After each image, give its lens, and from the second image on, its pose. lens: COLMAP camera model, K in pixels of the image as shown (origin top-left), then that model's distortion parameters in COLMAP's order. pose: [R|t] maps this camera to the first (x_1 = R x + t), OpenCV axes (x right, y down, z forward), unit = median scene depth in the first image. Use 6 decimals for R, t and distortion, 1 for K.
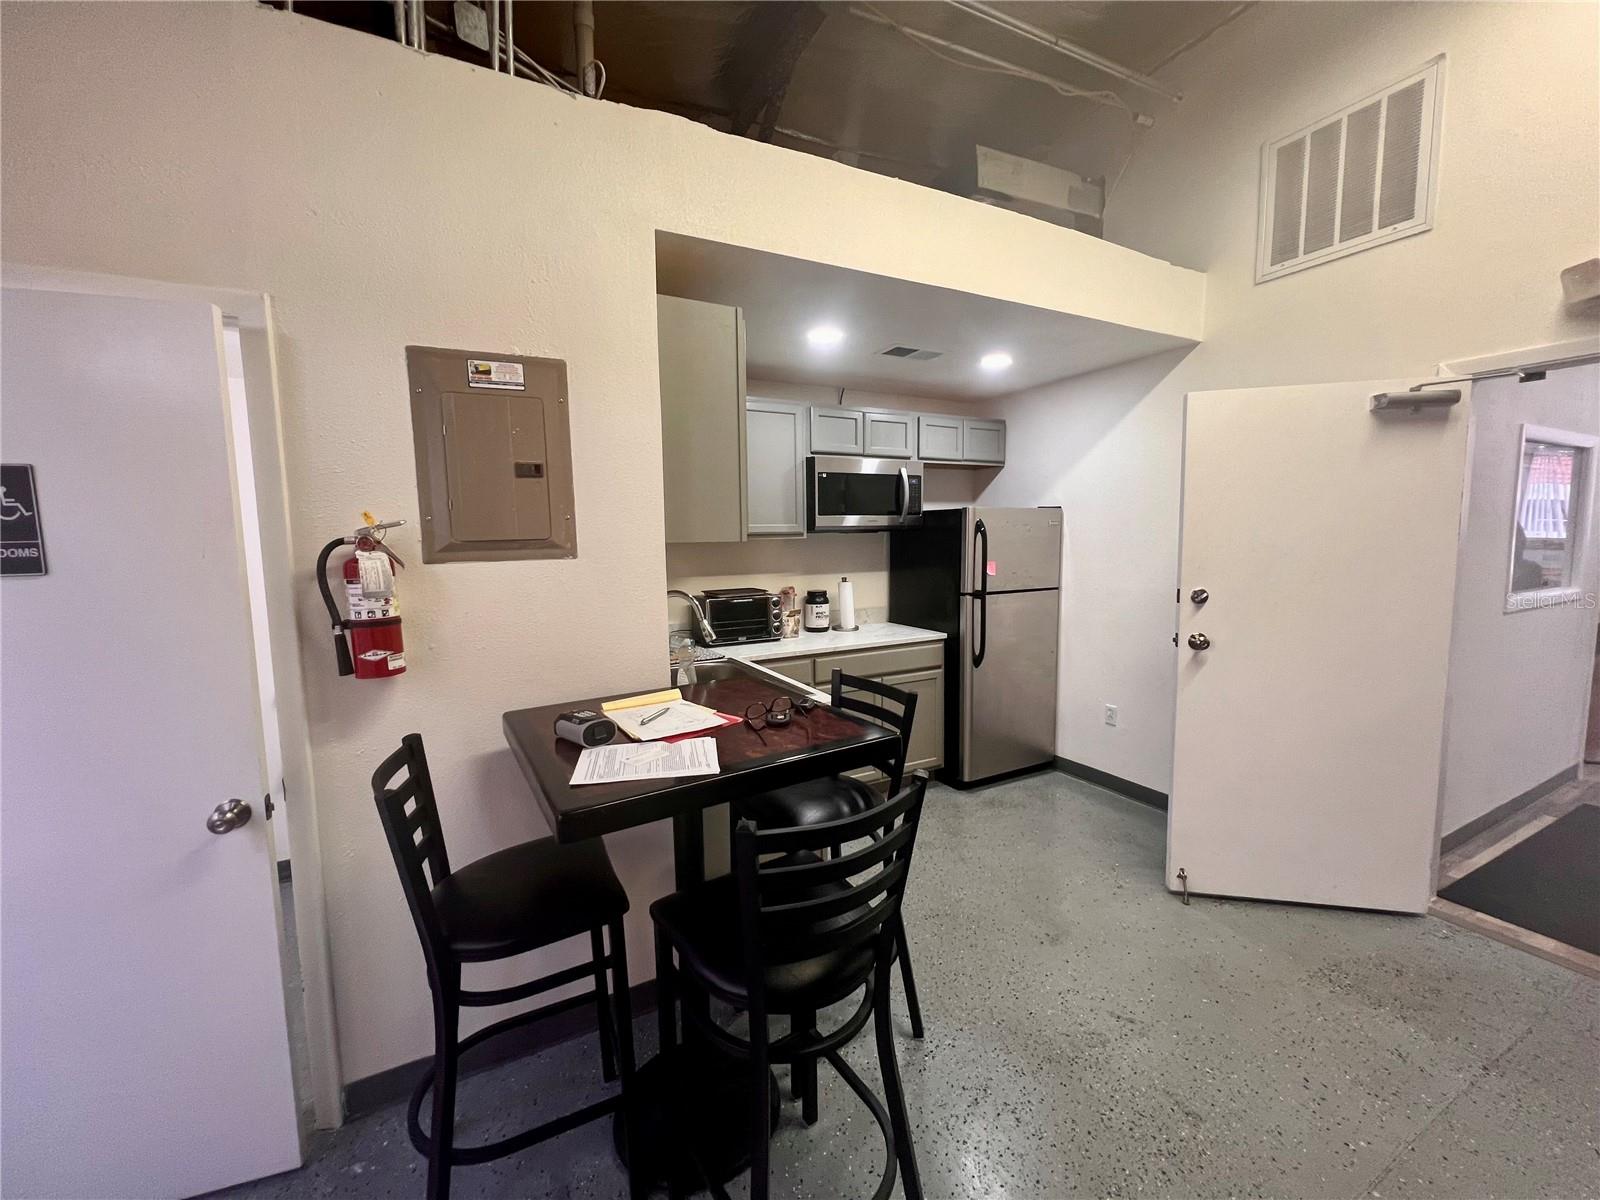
lens RADIAL K [[637.7, 0, 798.0], [0, 637.7, 597.5], [0, 0, 1]] dist [-0.002340, 0.000192]
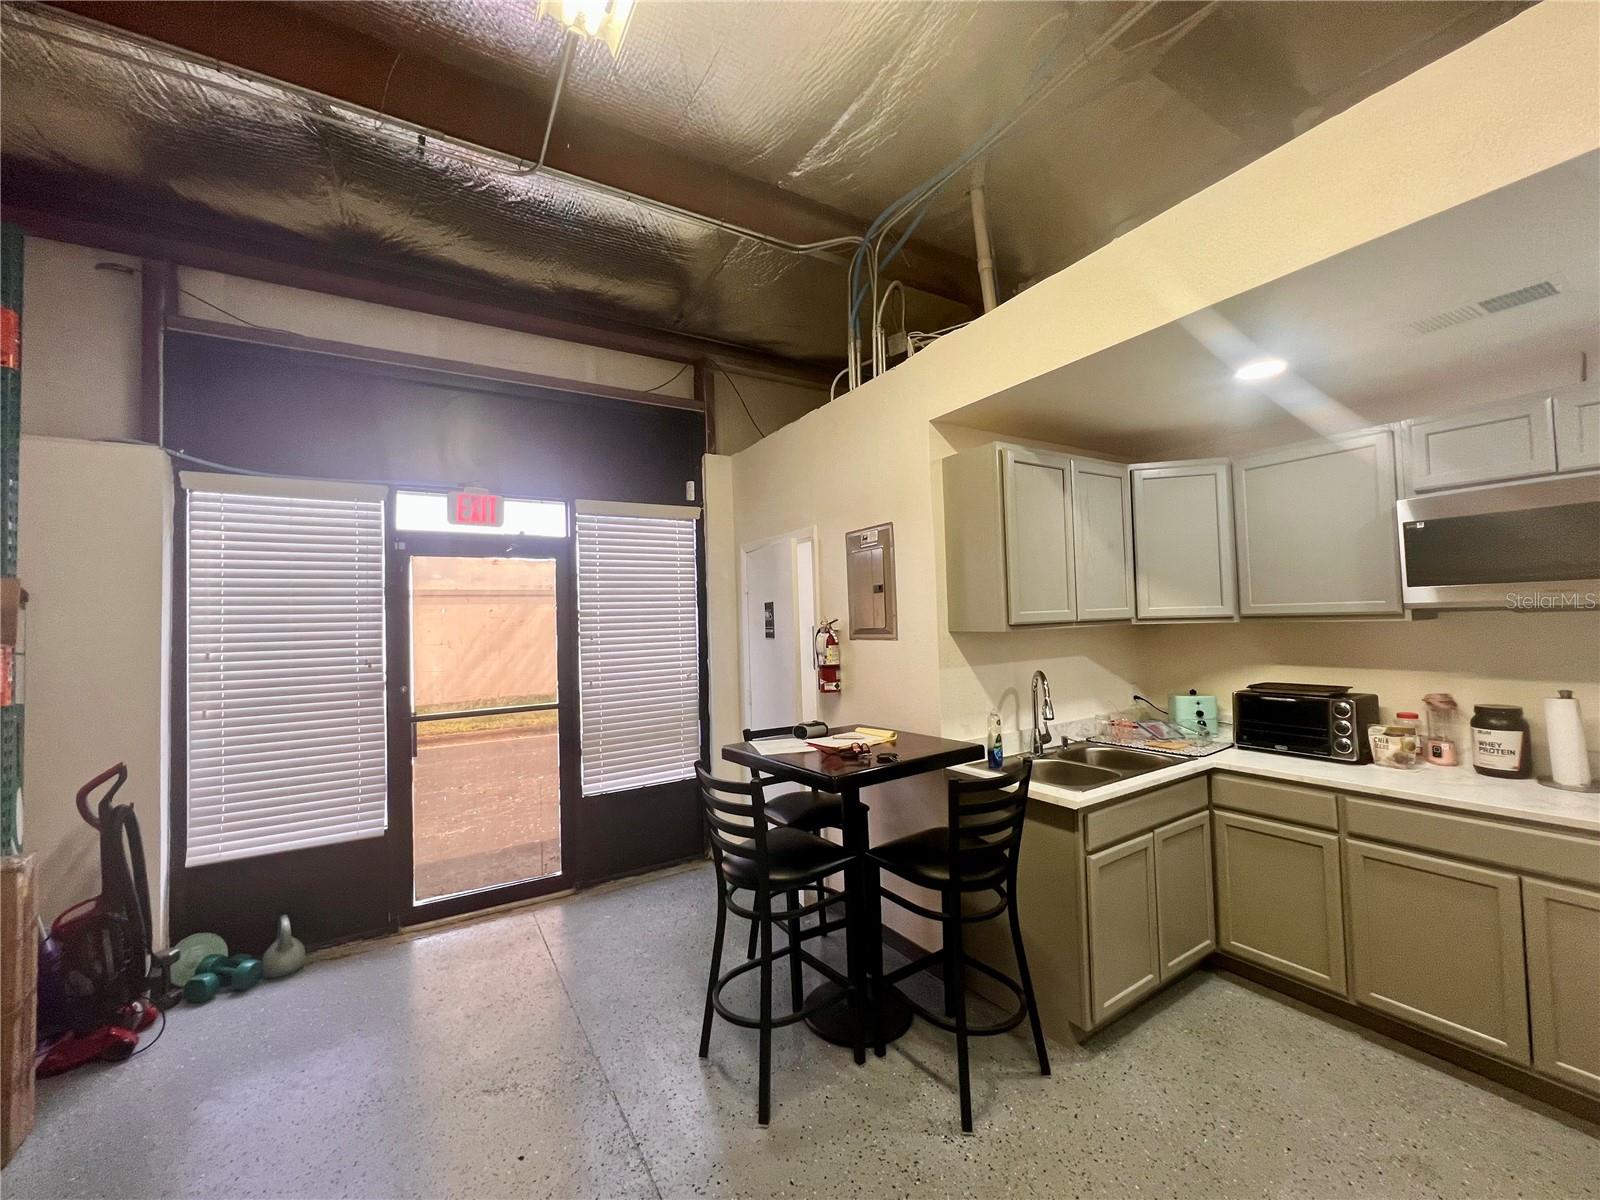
lens RADIAL K [[638.9, 0, 798.7], [0, 638.9, 598.3], [0, 0, 1]] dist [-0.001478, 0.000151]
pose [[0.073150, -0.021066, -0.997098, 0.661980], [-0.070327, 0.997179, -0.026227, -0.056885], [0.994838, 0.072042, 0.071463, 0.335537]]
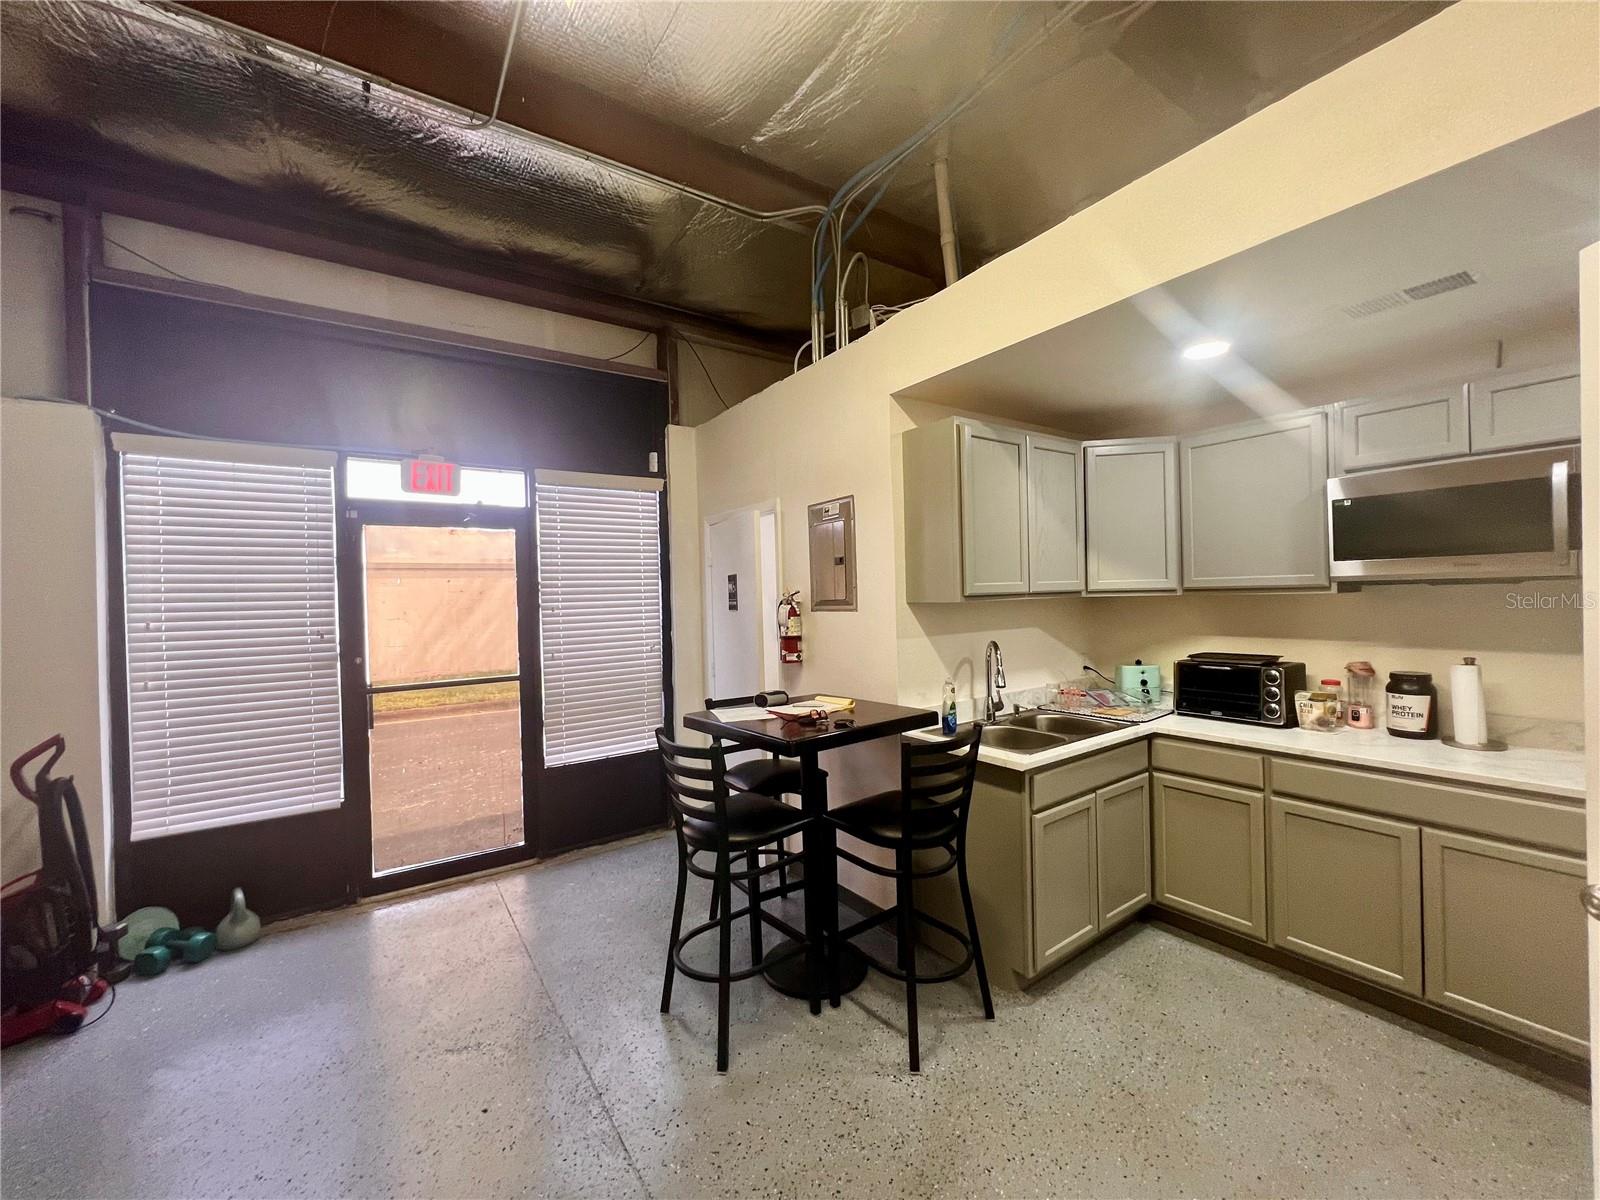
lens RADIAL K [[638.9, 0, 798.7], [0, 638.9, 598.3], [0, 0, 1]] dist [-0.001478, 0.000151]
pose [[0.123413, 0.015719, -0.992231, 0.673677], [-0.074590, 0.997193, 0.006521, -0.050107], [0.989548, 0.073206, 0.124239, 0.343337]]
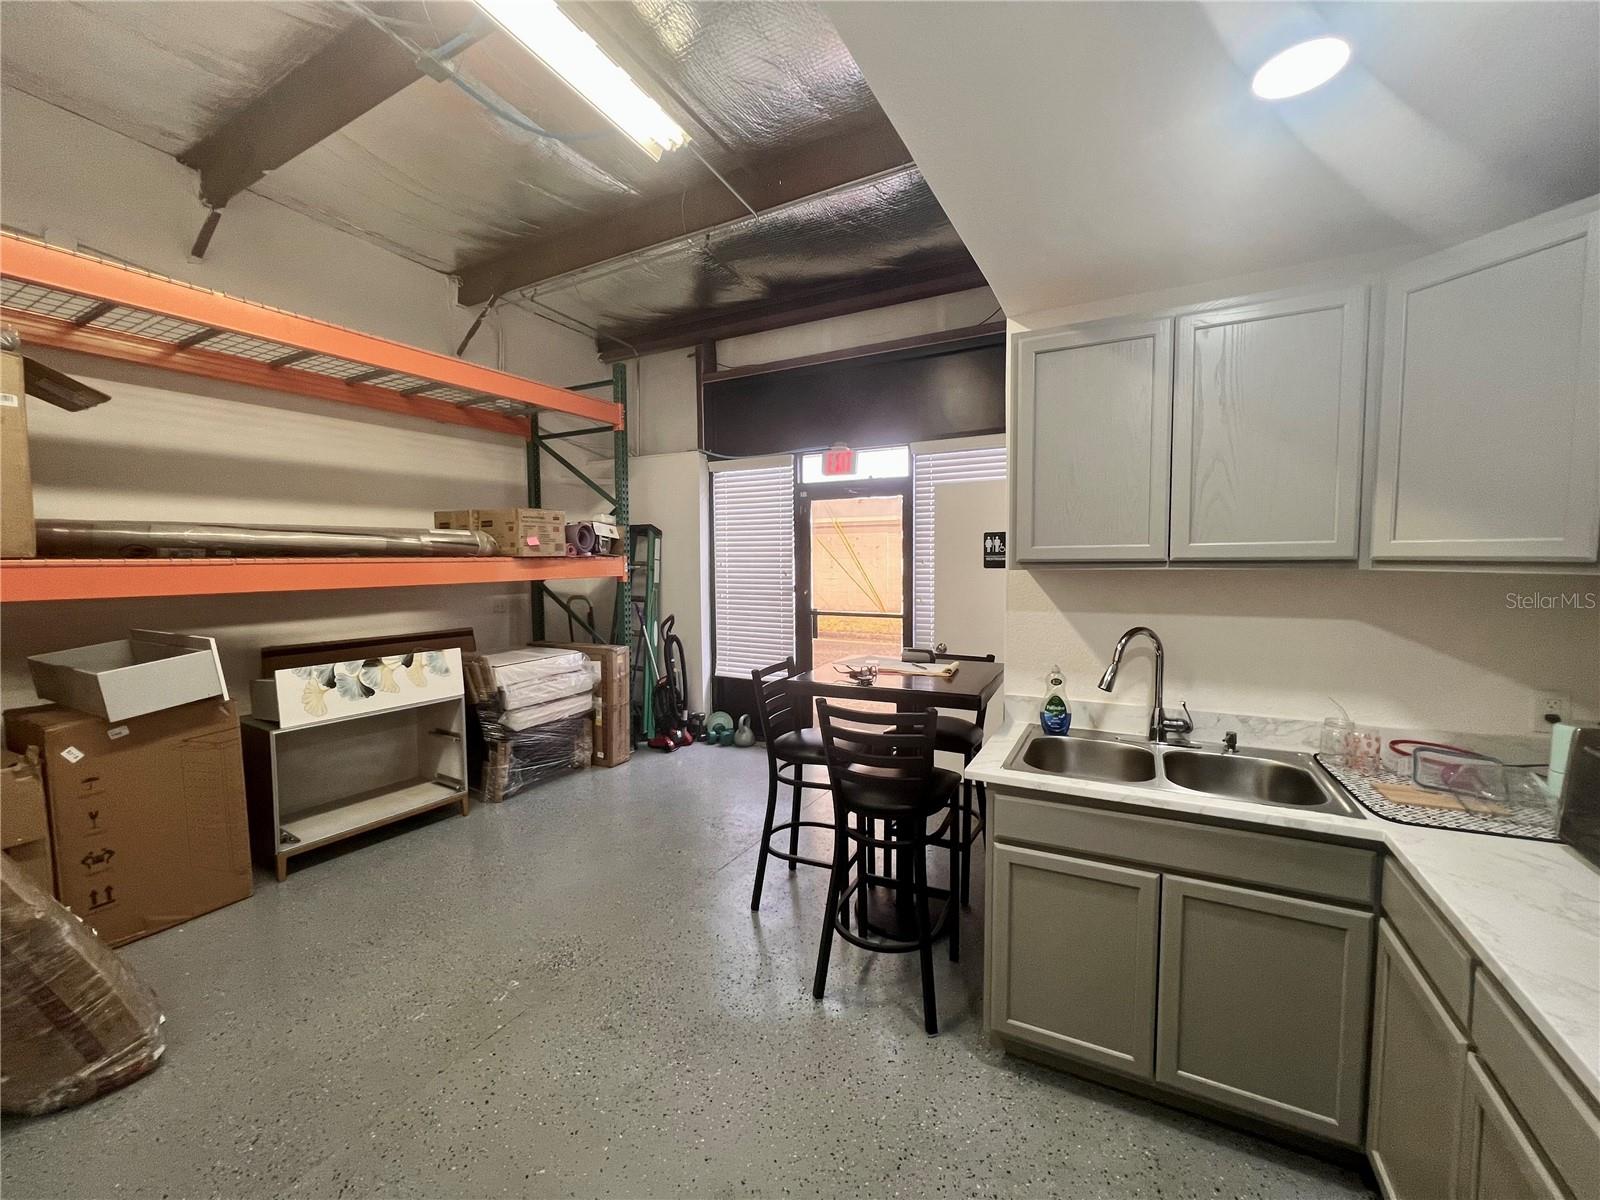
lens RADIAL K [[637.7, 0, 798.0], [0, 637.7, 597.5], [0, 0, 1]] dist [-0.002340, 0.000192]
pose [[-0.827672, 0.061768, -0.557803, 0.457925], [-0.031803, 0.987165, 0.156502, -0.116888], [0.560311, 0.147272, -0.815084, 1.006923]]
